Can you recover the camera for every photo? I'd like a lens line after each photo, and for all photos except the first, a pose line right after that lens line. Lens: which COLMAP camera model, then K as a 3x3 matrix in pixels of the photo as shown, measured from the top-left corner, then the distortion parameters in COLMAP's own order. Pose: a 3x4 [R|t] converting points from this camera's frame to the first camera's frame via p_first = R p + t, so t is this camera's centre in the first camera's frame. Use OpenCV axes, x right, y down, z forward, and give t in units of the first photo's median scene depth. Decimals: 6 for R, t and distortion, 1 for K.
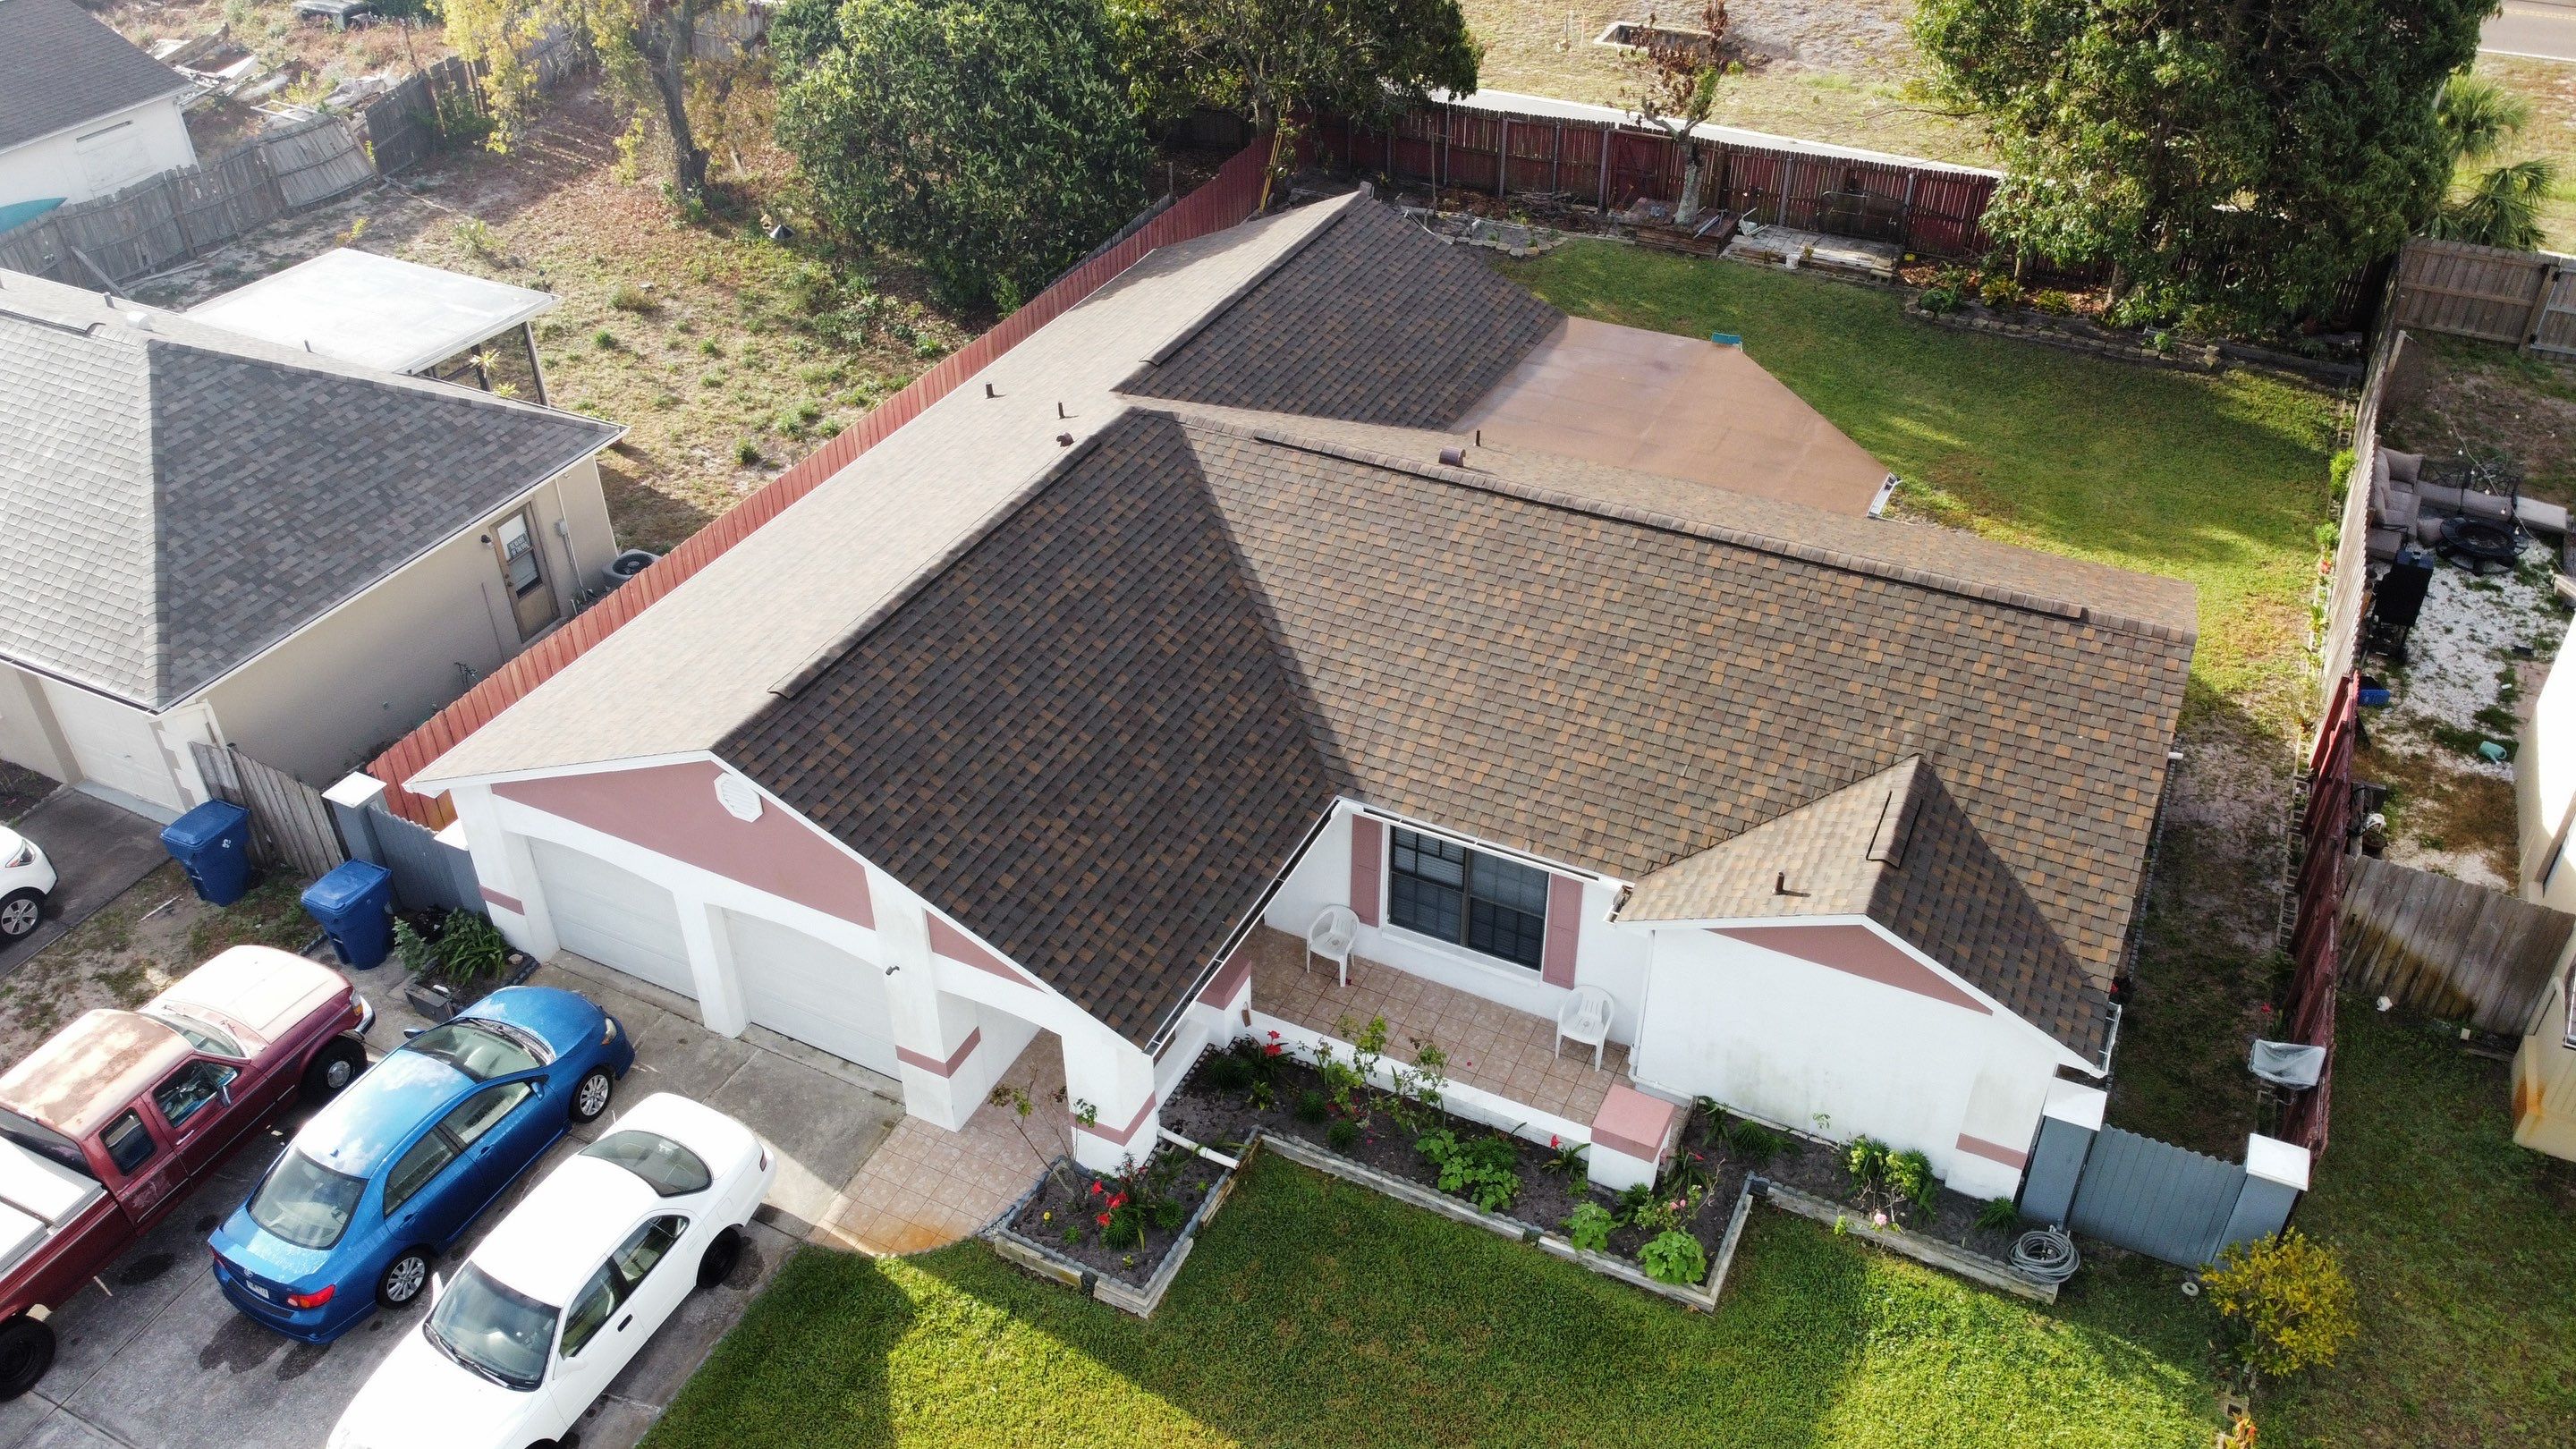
lens RADIAL K [[1957.5, 0, 1231.6], [0, 1957.5, 675.9], [0, 0, 1]] dist [-0.002261, -0.005982]
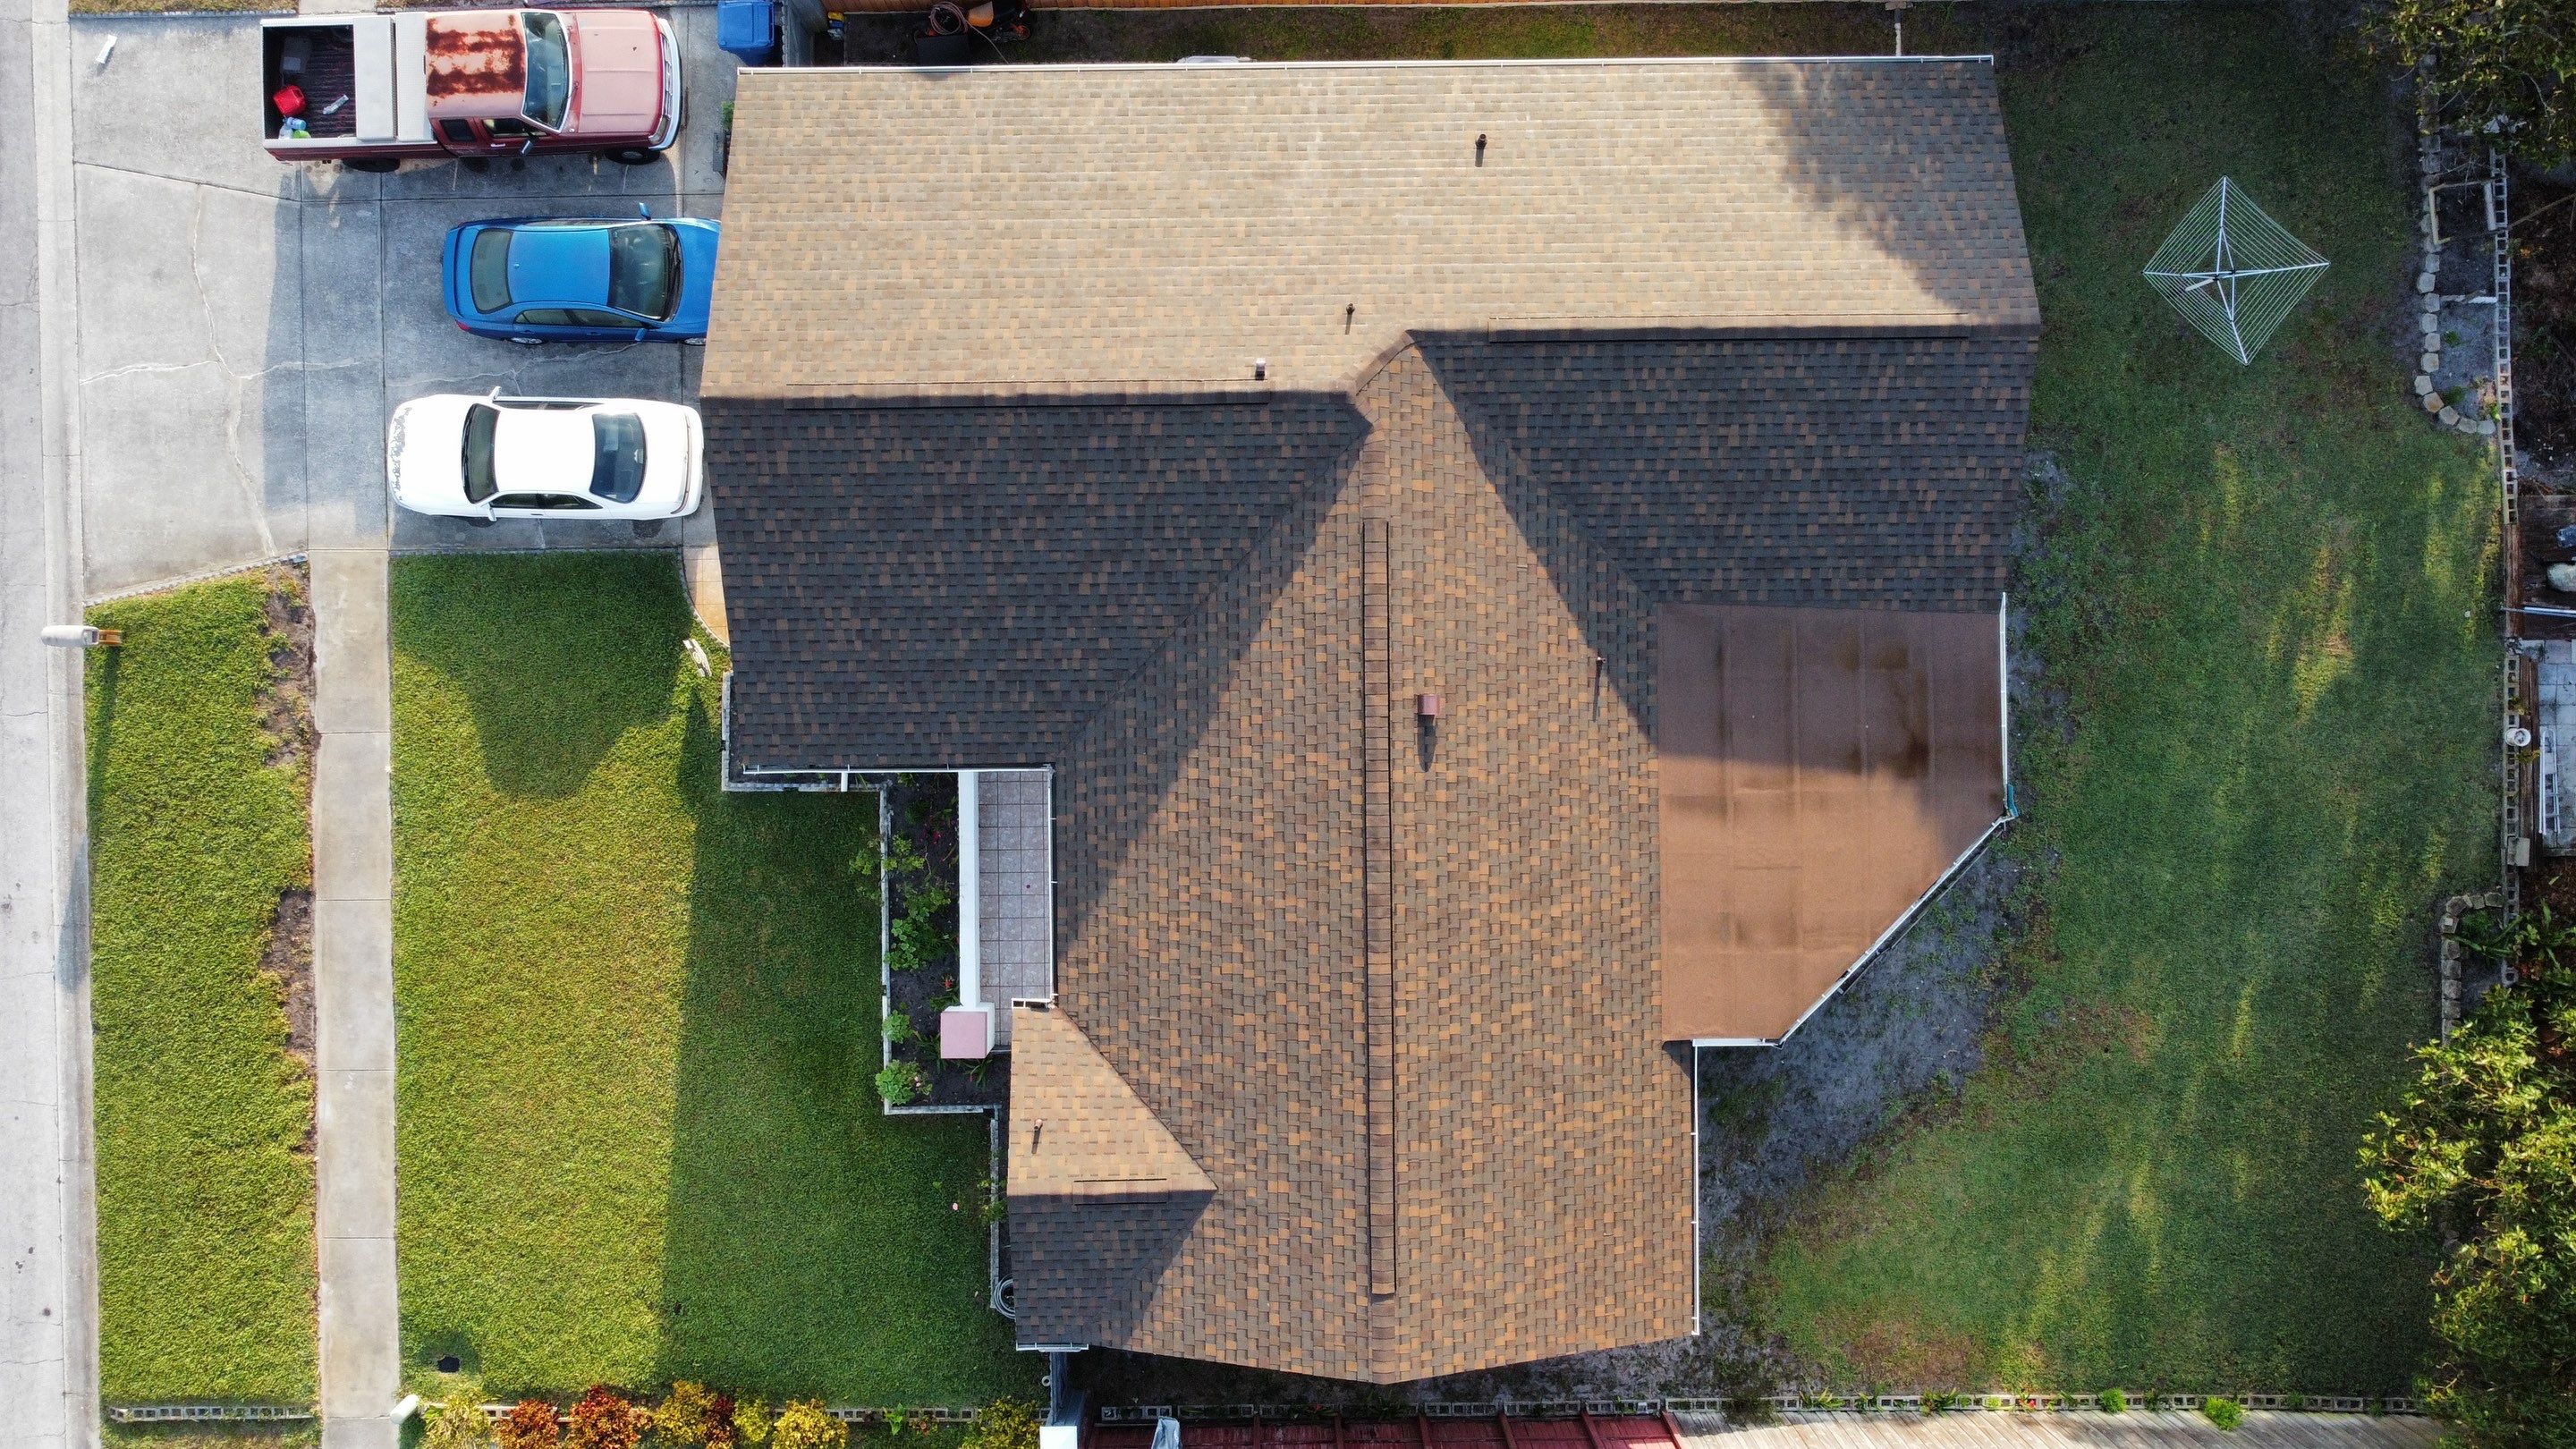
lens RADIAL K [[1942.9, 0, 1254.4], [0, 1942.9, 697.7], [0, 0, 1]] dist [0.002415, -0.002077]
pose [[0.471069, 0.881900, 0.018604, 0.051357], [-0.503740, 0.251640, 0.826392, -0.999071], [0.724114, -0.398659, 0.562788, 0.393323]]
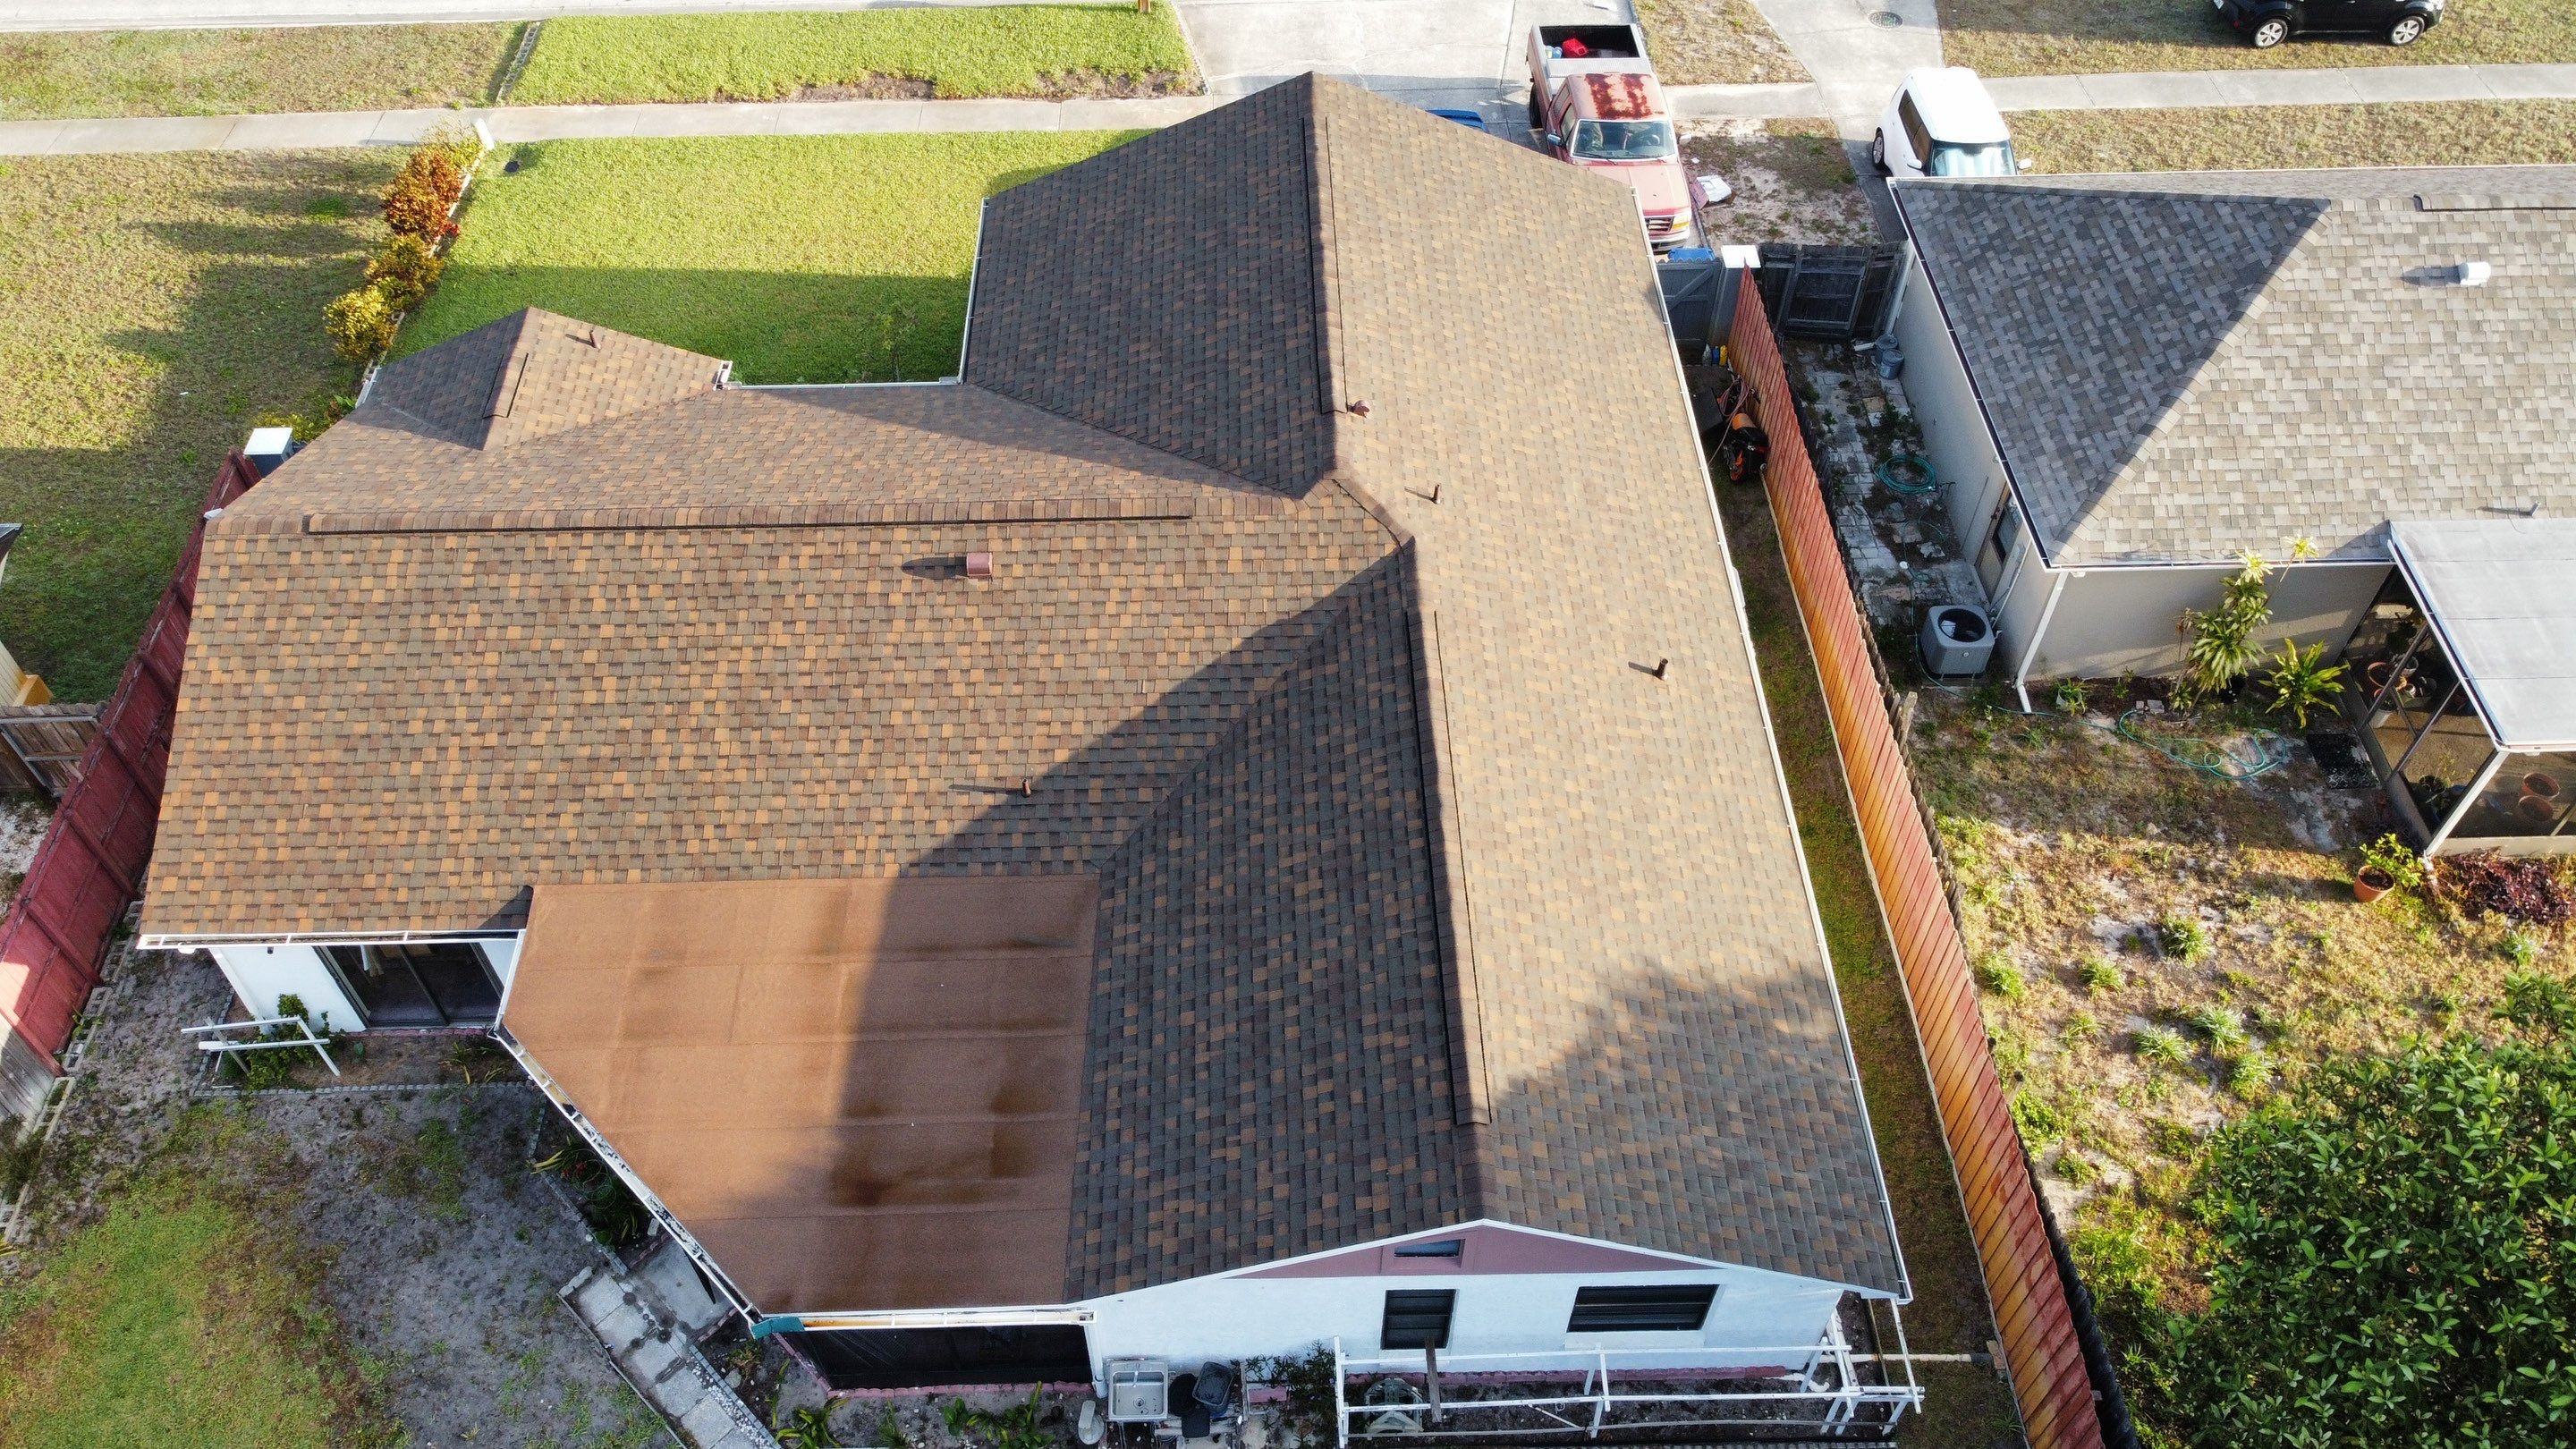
lens RADIAL K [[1938.4, 0, 1254.1], [0, 1938.4, 695.5], [0, 0, 1]] dist [0.014544, -0.012572]
pose [[-0.877886, 0.380866, -0.290271, 0.308821], [-0.245536, 0.162407, 0.955686, -1.065067], [0.411131, 0.910255, -0.049058, 1.258769]]
